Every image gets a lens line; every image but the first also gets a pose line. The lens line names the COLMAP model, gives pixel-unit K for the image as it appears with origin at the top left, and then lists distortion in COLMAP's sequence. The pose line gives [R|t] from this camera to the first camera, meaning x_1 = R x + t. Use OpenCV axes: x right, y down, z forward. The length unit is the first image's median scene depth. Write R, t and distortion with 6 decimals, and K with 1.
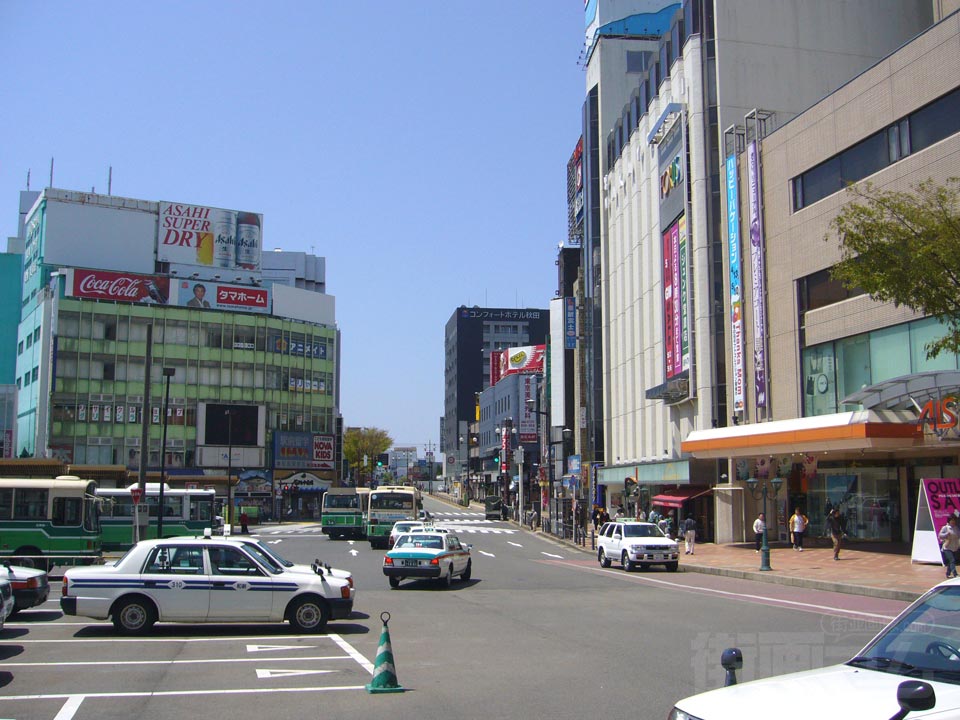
lens RADIAL K [[1033.8, 0, 503.8], [0, 1033.8, 361.1], [0, 0, 1]] dist [-0.083258, 0.033518]
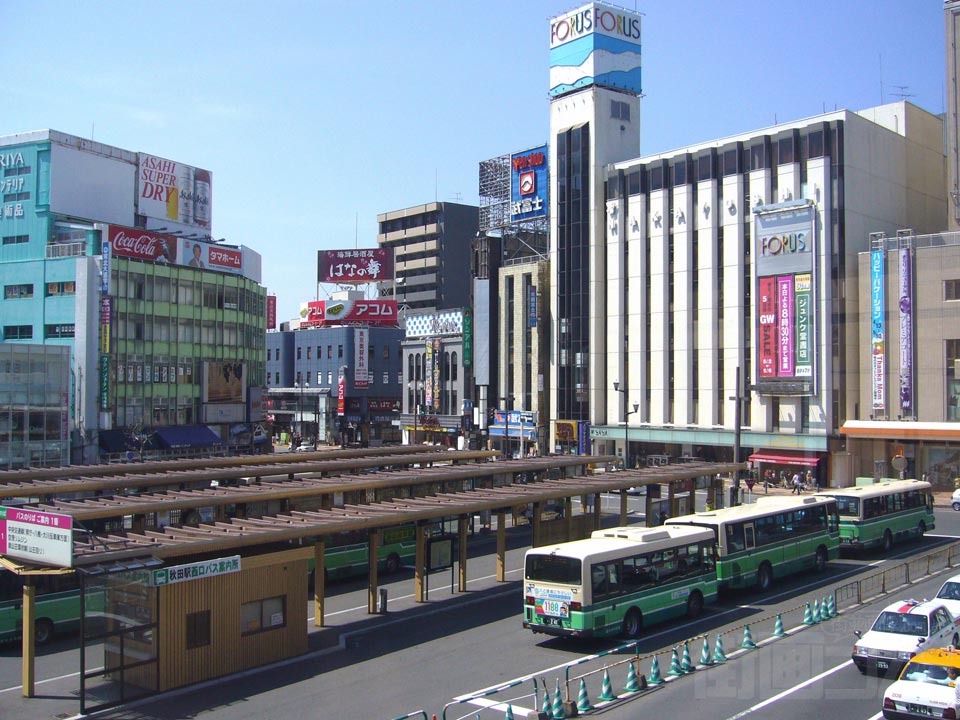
lens RADIAL K [[1045.5, 0, 486.5], [0, 1045.5, 362.6], [0, 0, 1]] dist [-0.030233, -0.020927]
pose [[0.844395, 0.018823, 0.535390, -0.605461], [-0.068112, 0.995044, 0.072440, -0.052645], [-0.531373, -0.097634, 0.841493, -0.034208]]
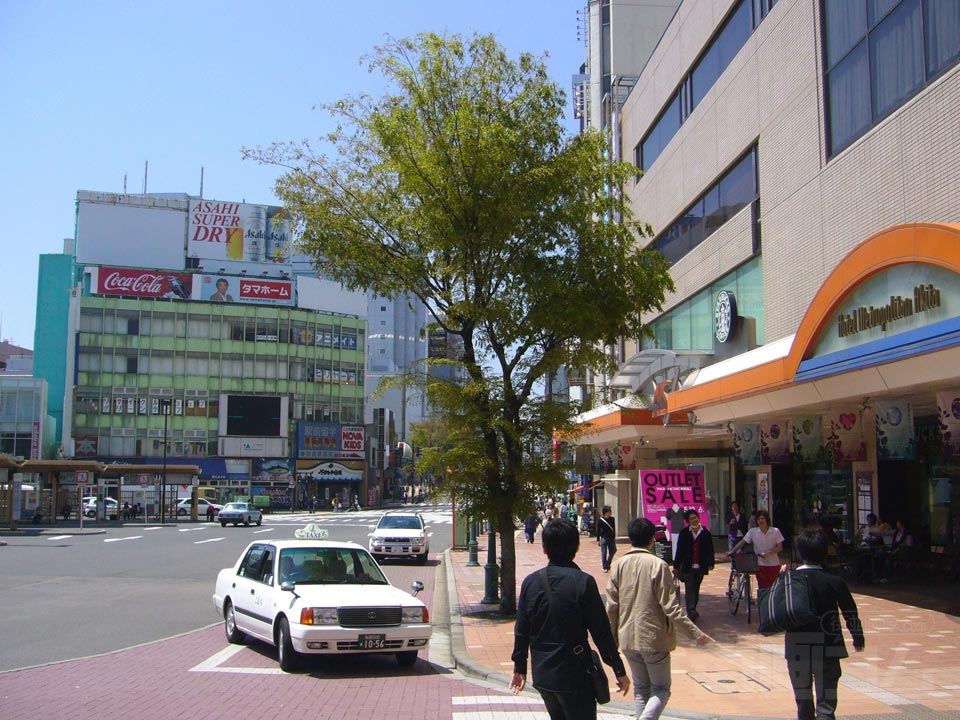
lens RADIAL K [[1045.5, 0, 486.5], [0, 1045.5, 362.6], [0, 0, 1]] dist [-0.030233, -0.020927]
pose [[0.983963, -0.014517, -0.177779, 0.146390], [0.016496, 0.999817, 0.009658, 0.003110], [0.177607, -0.012436, 0.984023, 0.021630]]
